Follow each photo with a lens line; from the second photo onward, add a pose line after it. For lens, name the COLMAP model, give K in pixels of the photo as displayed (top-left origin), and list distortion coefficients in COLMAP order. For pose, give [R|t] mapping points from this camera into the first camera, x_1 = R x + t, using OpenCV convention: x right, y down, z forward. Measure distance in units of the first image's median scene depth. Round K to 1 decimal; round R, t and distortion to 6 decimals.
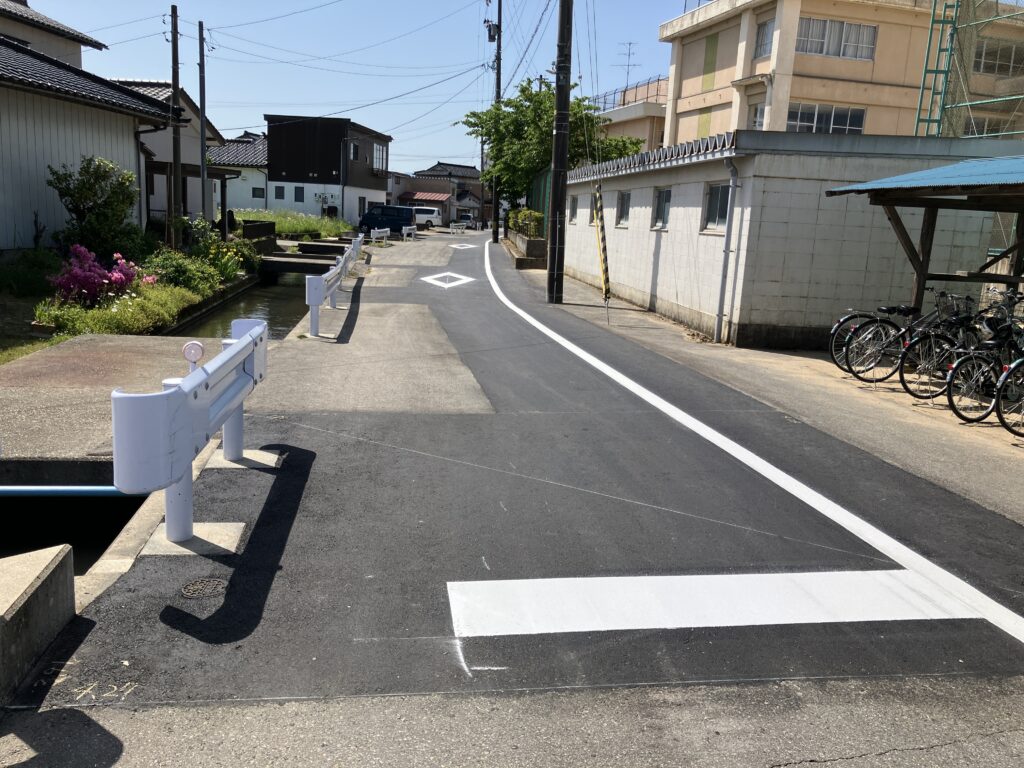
lens RADIAL K [[832.5, 0, 512.0], [0, 832.5, 384.0], [0, 0, 1]] dist [-0.000063, -0.006223]
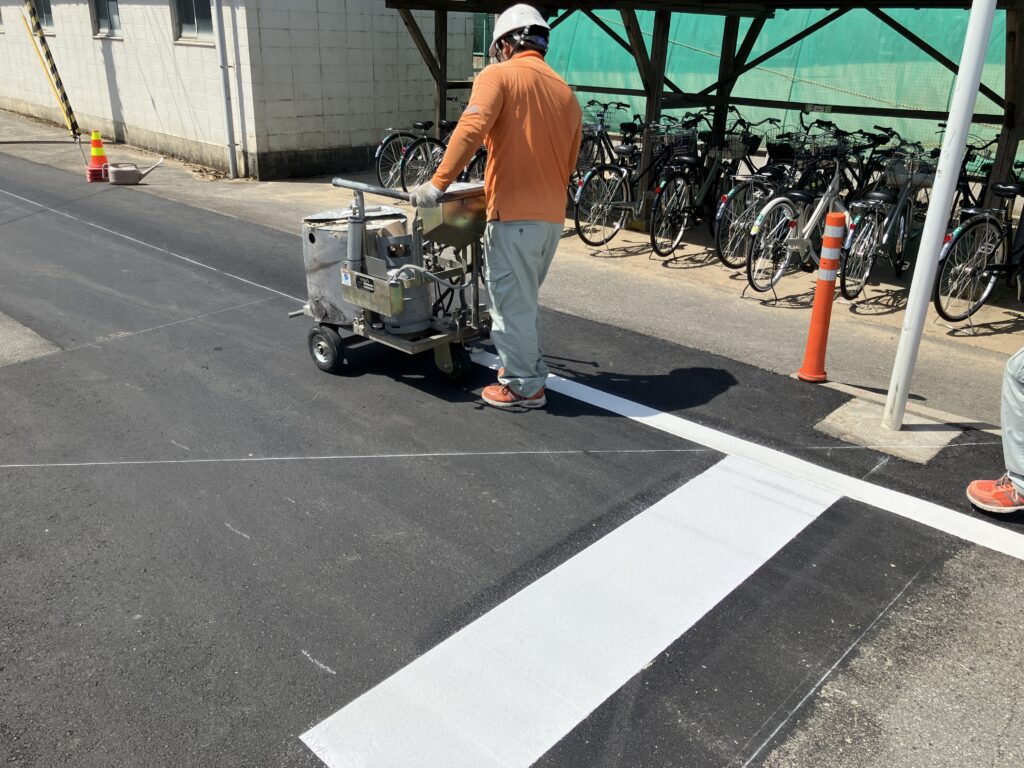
lens RADIAL K [[811.2, 0, 512.0], [0, 811.2, 384.0], [0, 0, 1]] dist [0.006387, 0.007850]
pose [[0.787245, -0.269994, 0.554390, -0.059106], [0.134156, 0.952506, 0.273377, -0.040154], [-0.601870, -0.140840, 0.786077, 0.133248]]
